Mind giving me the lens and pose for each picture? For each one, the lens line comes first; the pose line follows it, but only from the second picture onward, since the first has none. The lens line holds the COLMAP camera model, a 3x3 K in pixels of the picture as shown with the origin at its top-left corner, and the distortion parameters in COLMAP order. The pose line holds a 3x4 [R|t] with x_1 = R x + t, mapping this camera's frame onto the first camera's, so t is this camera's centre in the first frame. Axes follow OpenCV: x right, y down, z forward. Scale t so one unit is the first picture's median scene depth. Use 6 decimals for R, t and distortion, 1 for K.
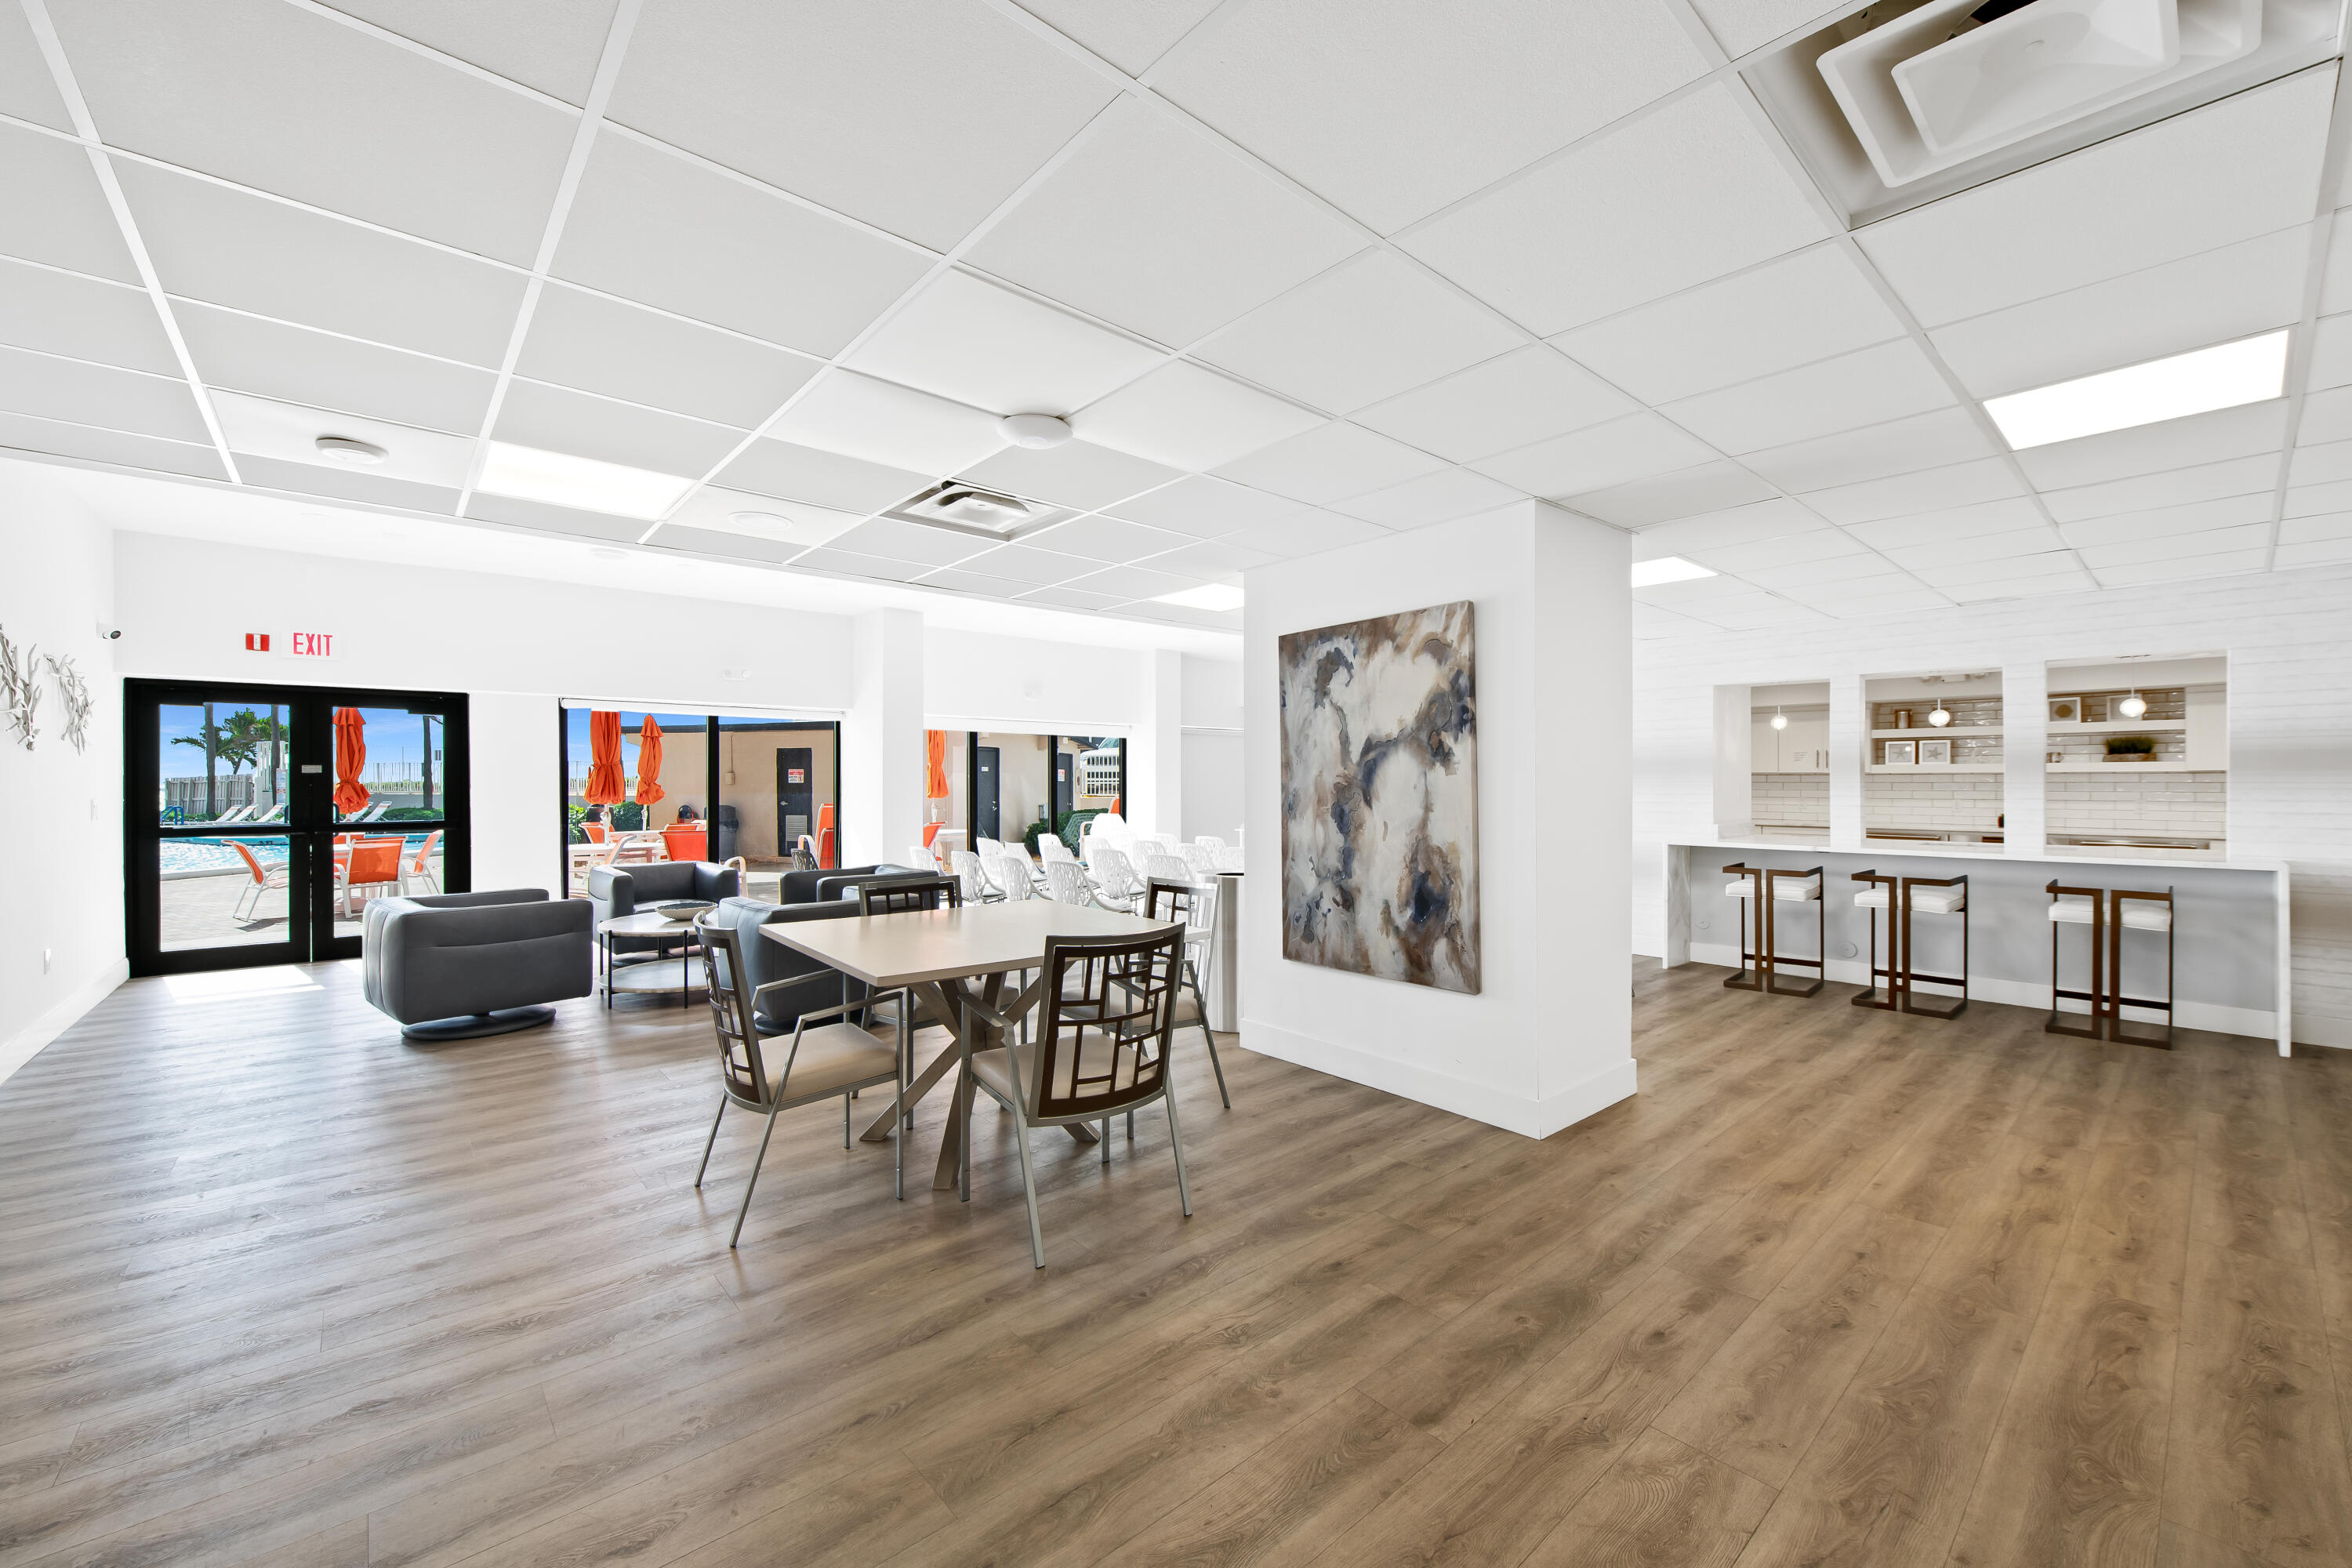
lens RADIAL K [[927.9, 0, 1190.0], [0, 927.9, 777.0], [0, 0, 1]] dist [-0.000428, -0.000049]
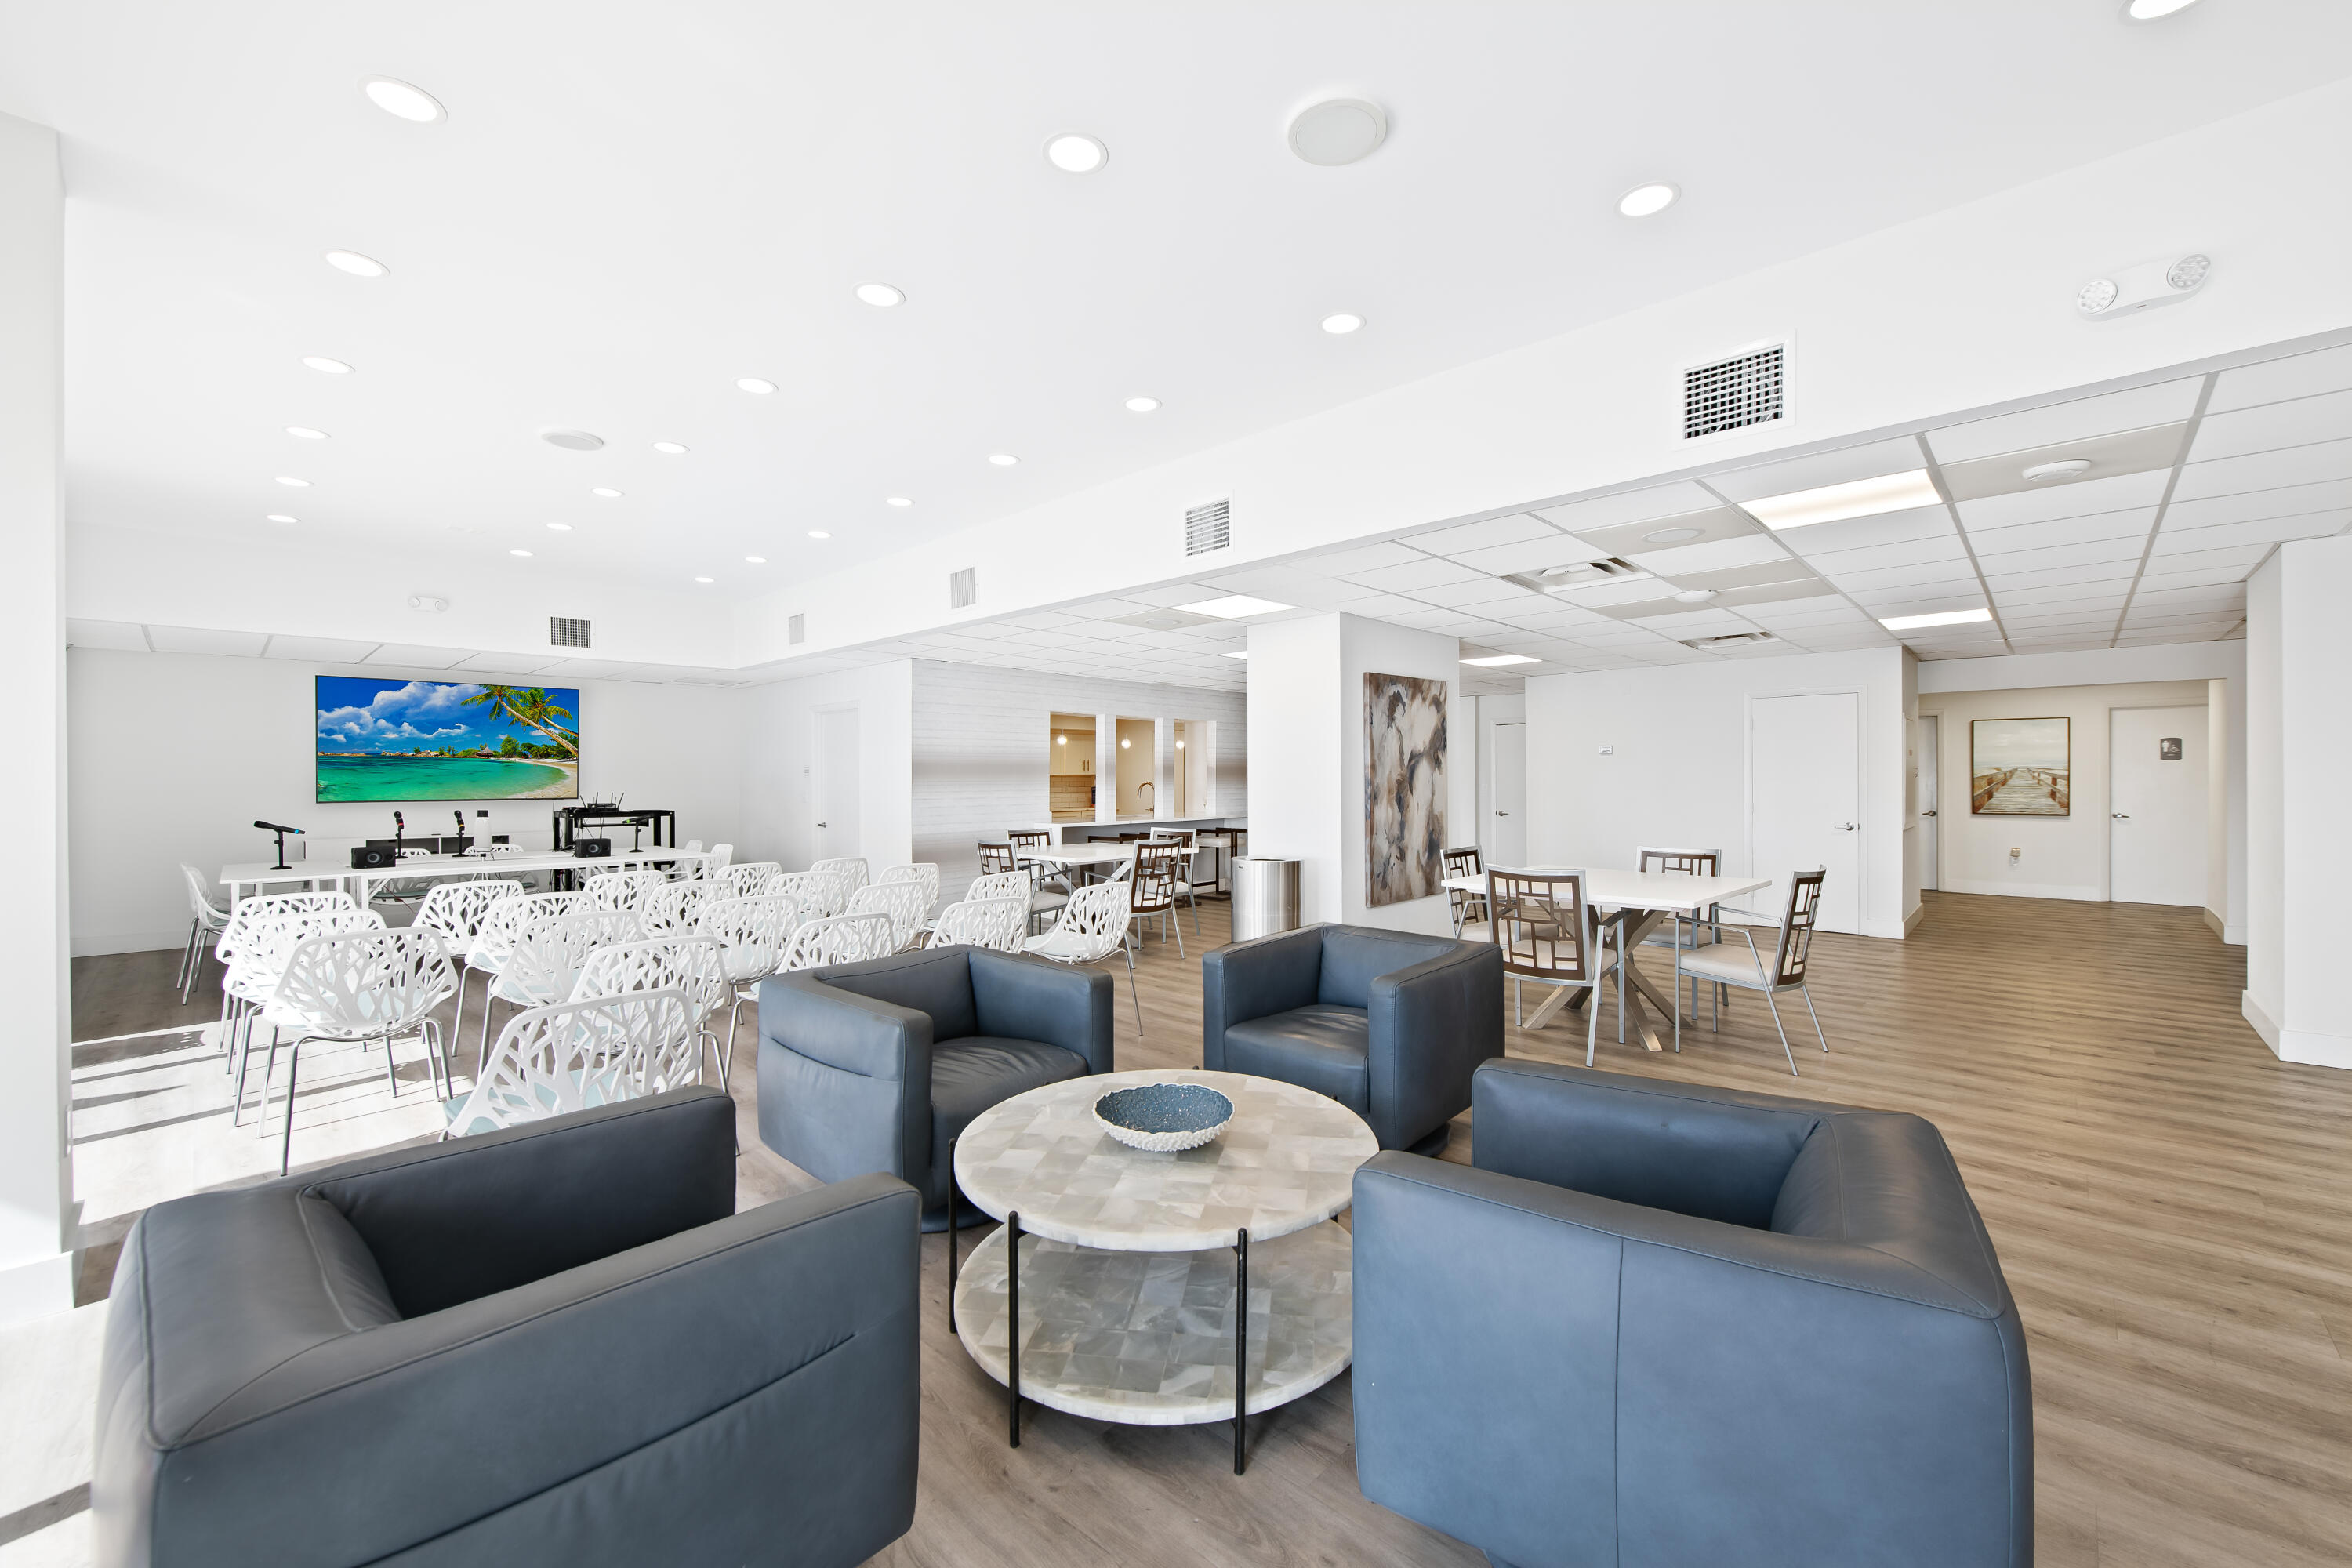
lens RADIAL K [[927.9, 0, 1186.5], [0, 927.9, 779.6], [0, 0, 1]] dist [-0.000428, -0.000049]
pose [[-0.084729, 0.002300, 0.996401, -1.305136], [-0.000396, 0.999997, -0.002342, 0.010491], [-0.996404, -0.000593, -0.084728, 1.448296]]
